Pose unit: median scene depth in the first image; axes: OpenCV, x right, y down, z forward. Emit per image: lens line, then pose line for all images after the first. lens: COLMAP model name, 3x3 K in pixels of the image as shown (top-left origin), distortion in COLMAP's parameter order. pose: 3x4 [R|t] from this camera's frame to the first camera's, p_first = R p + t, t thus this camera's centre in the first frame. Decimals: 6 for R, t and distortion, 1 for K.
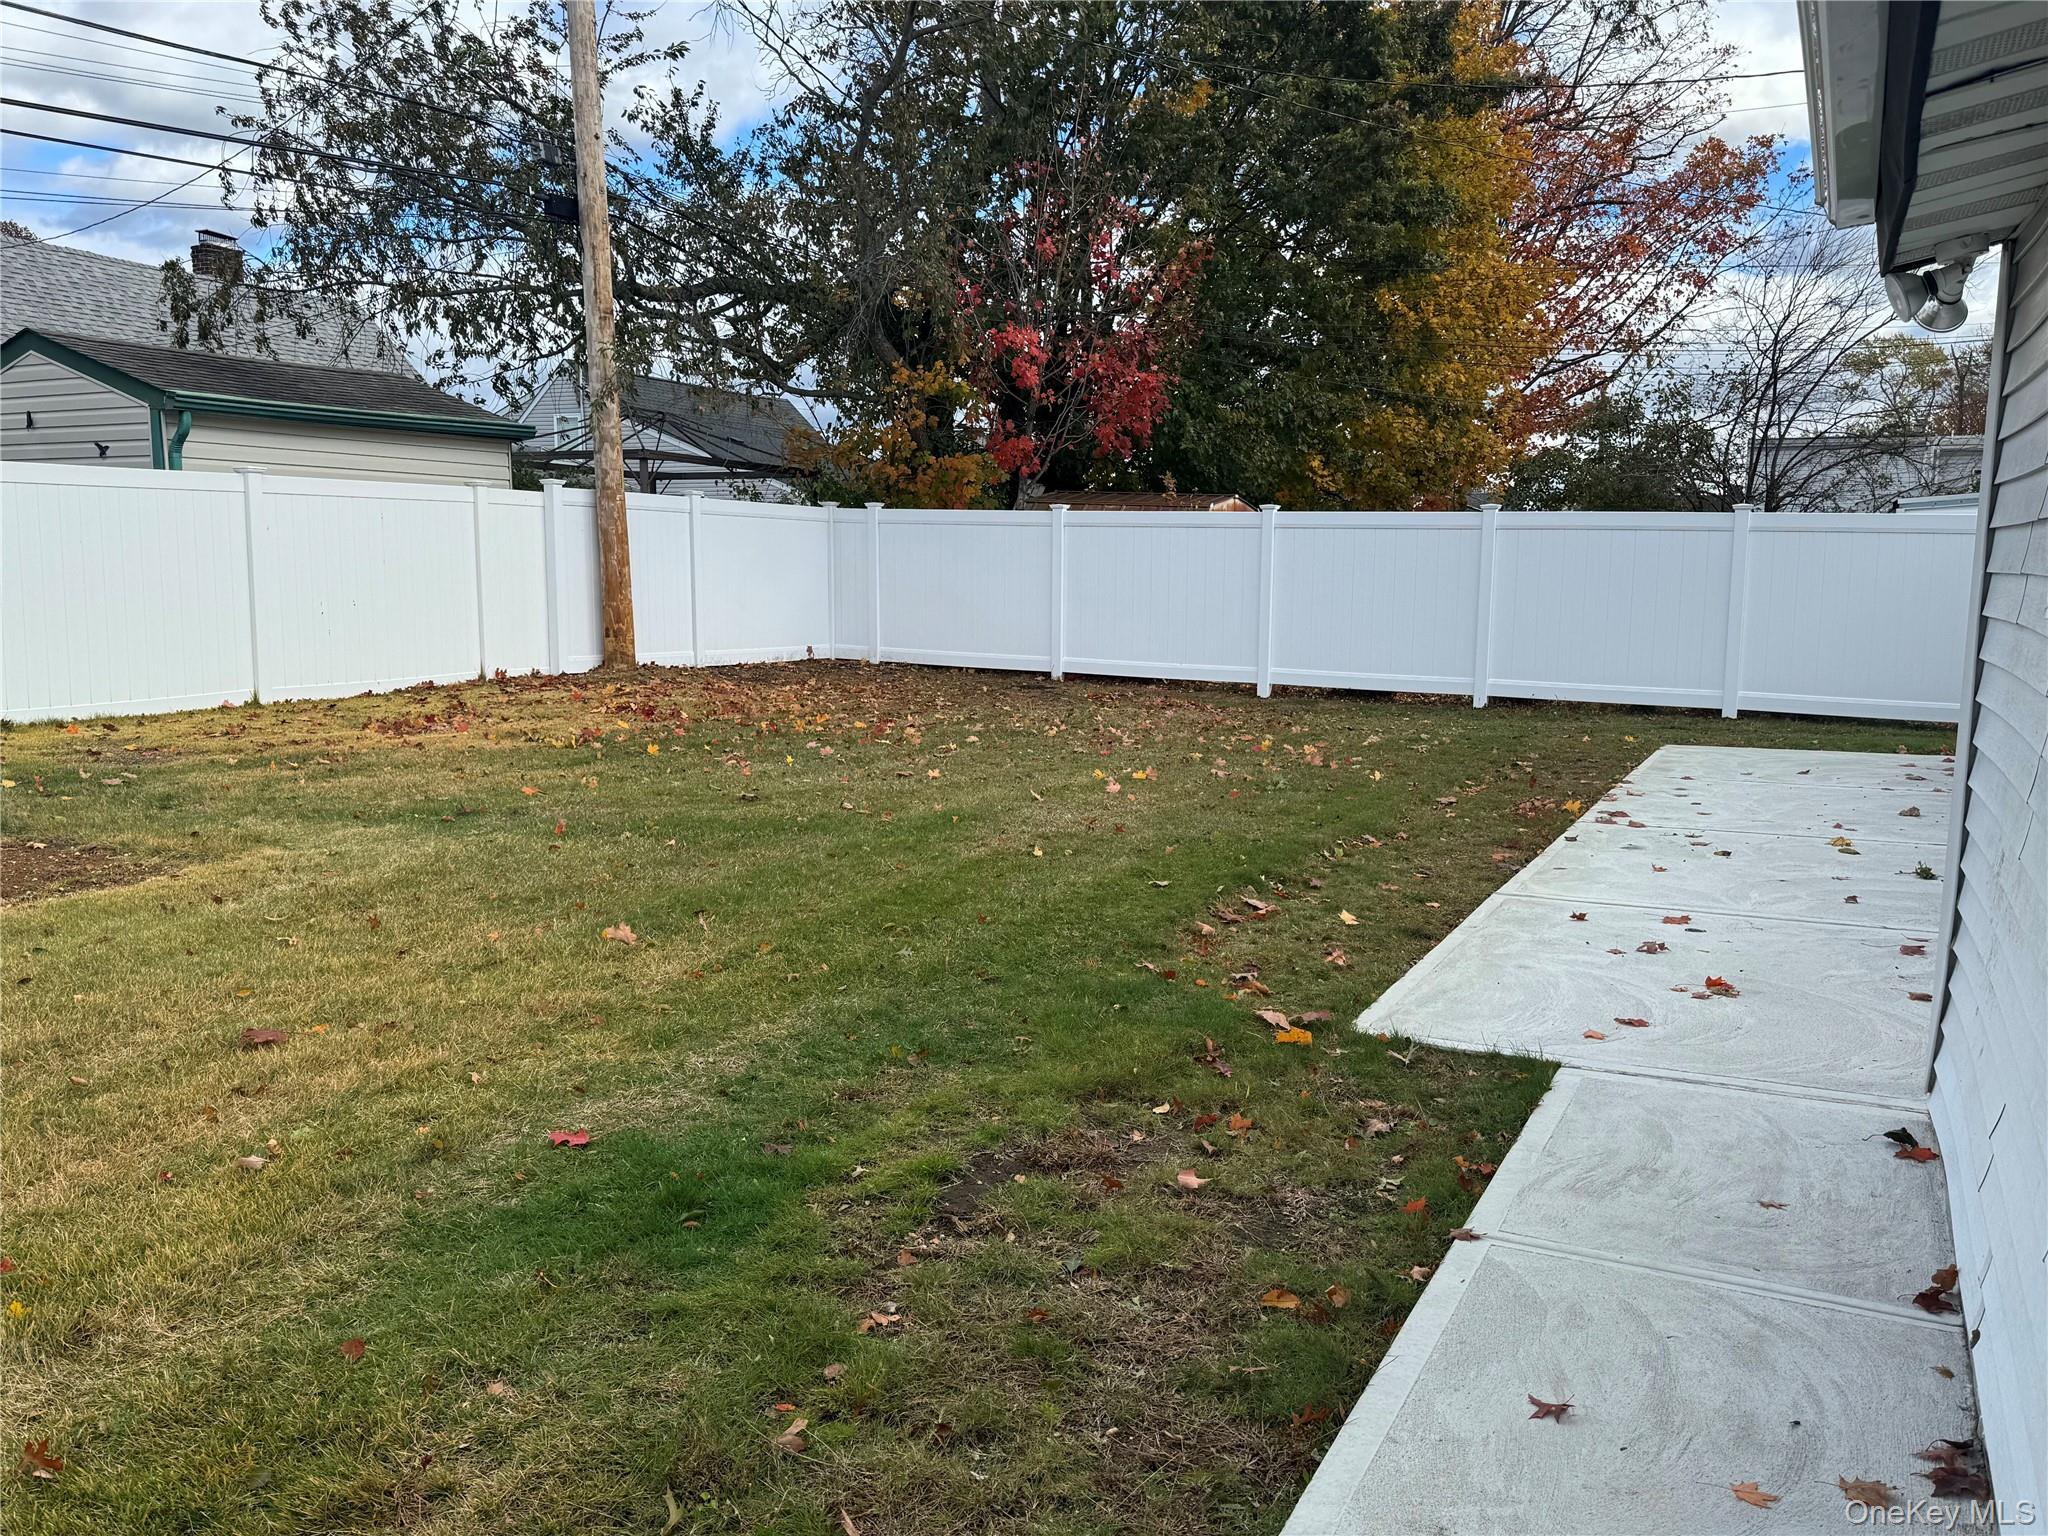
lens RADIAL K [[1619.0, 0, 1024.6], [0, 1619.0, 774.1], [0, 0, 1]] dist [0.061670, -0.060326]
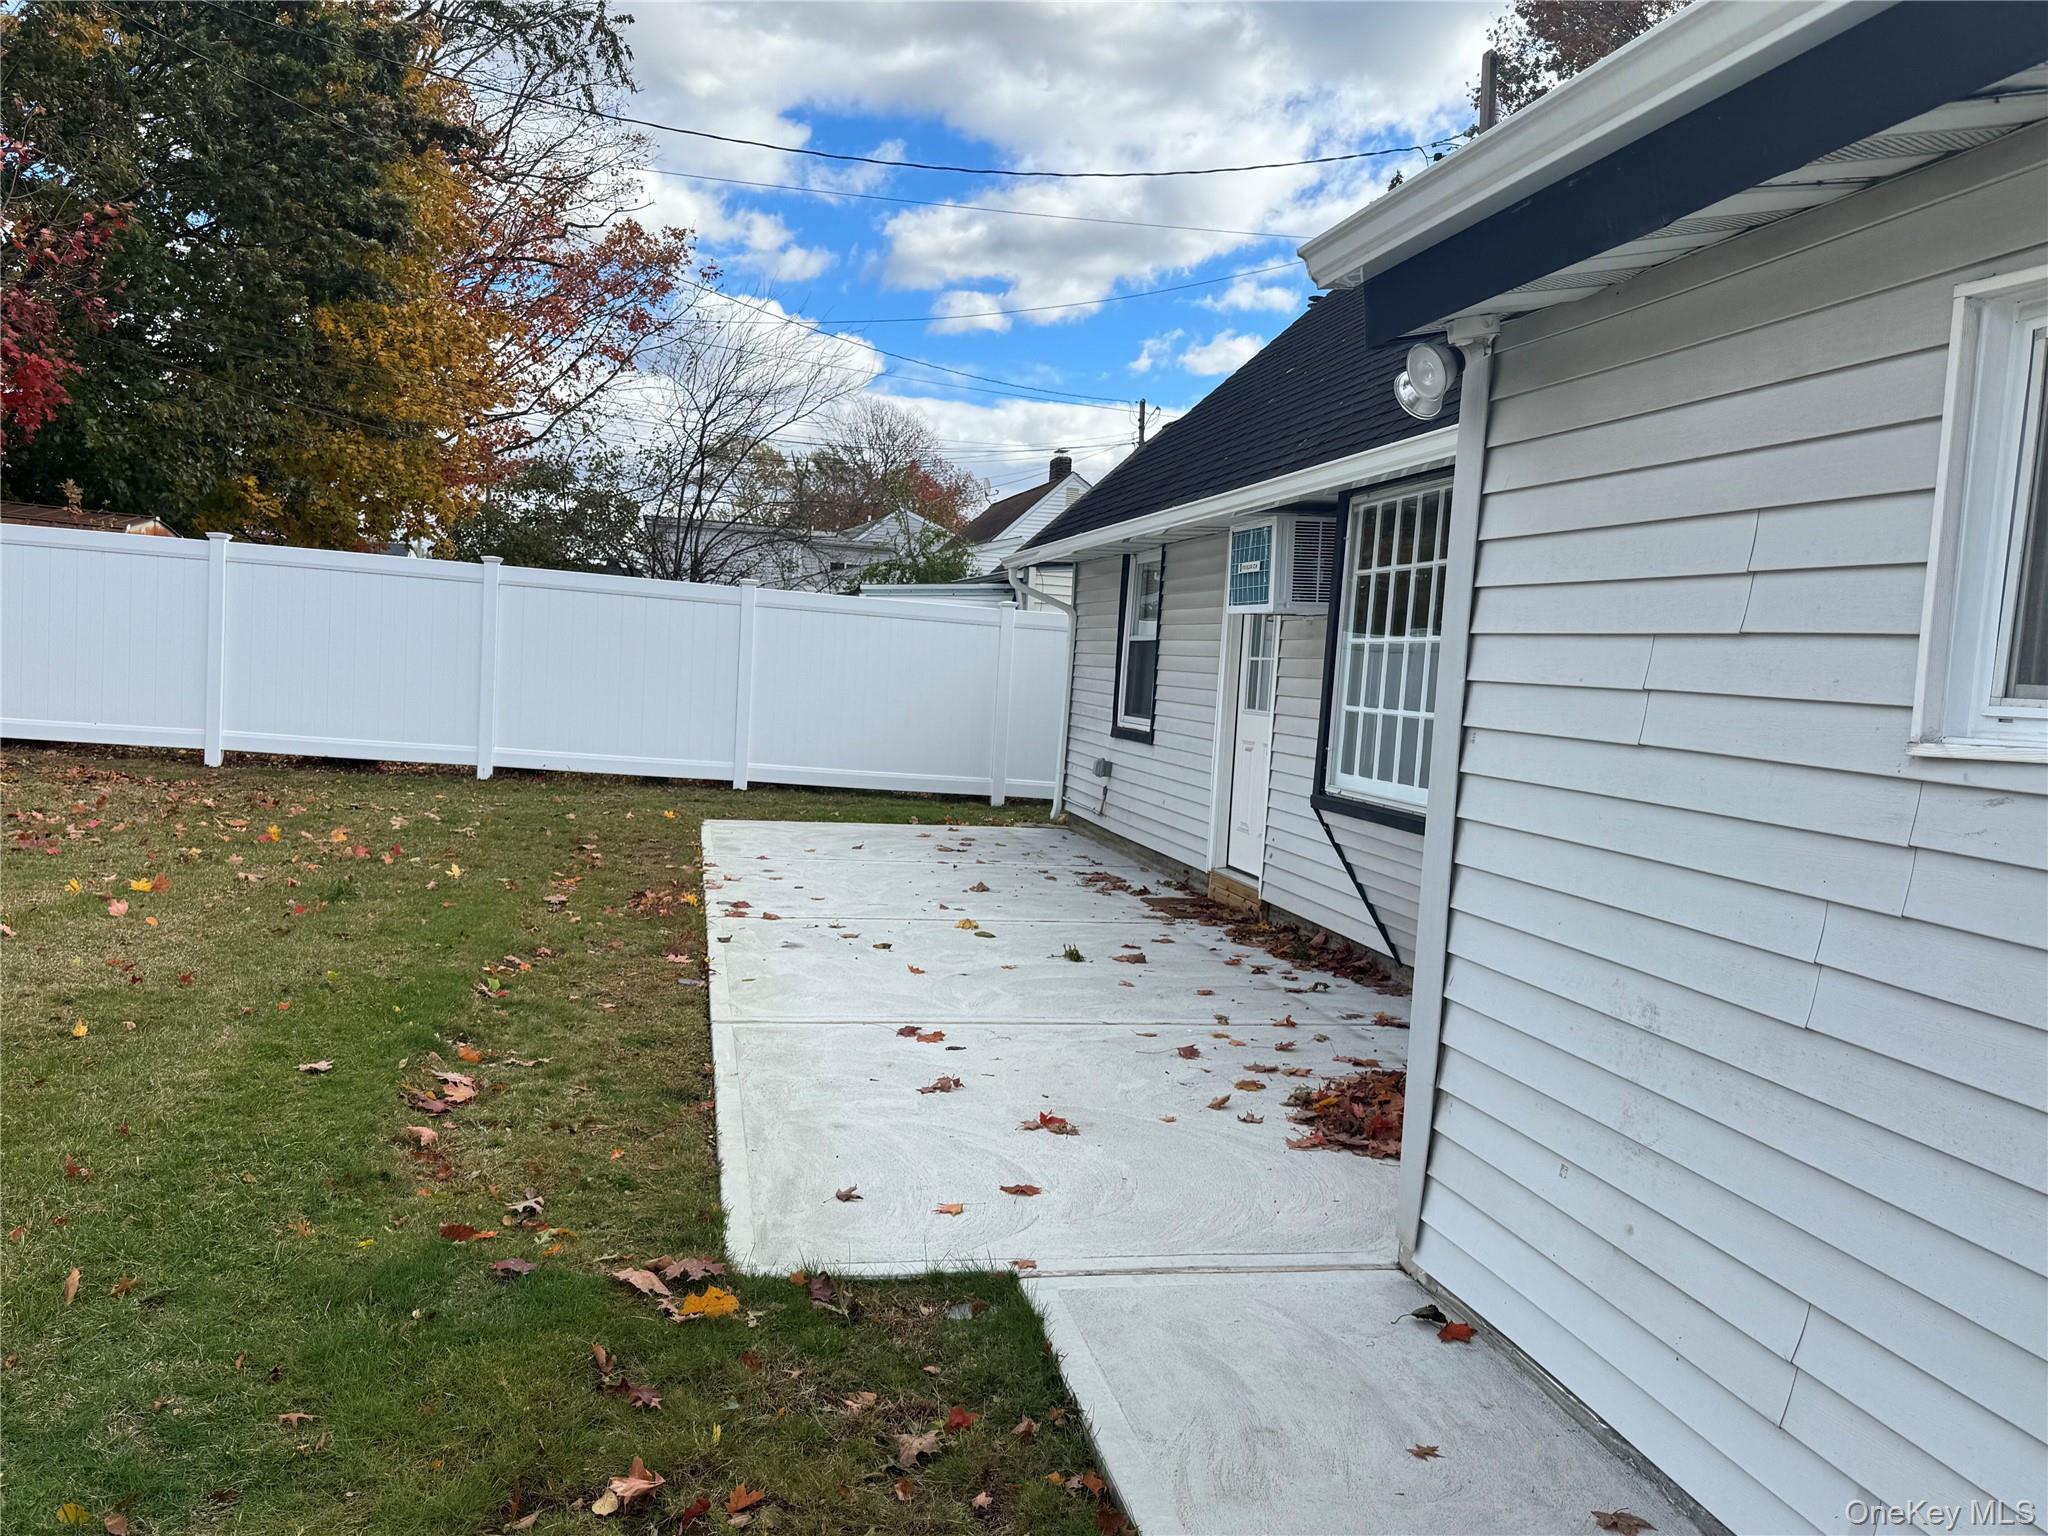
lens RADIAL K [[1619.0, 0, 1022.2], [0, 1619.0, 783.2], [0, 0, 1]] dist [0.061670, -0.060326]
pose [[0.787821, -0.006672, 0.615868, -0.041769], [0.025315, 0.999447, -0.021556, -0.011564], [-0.615384, 0.032573, 0.787554, 0.105092]]
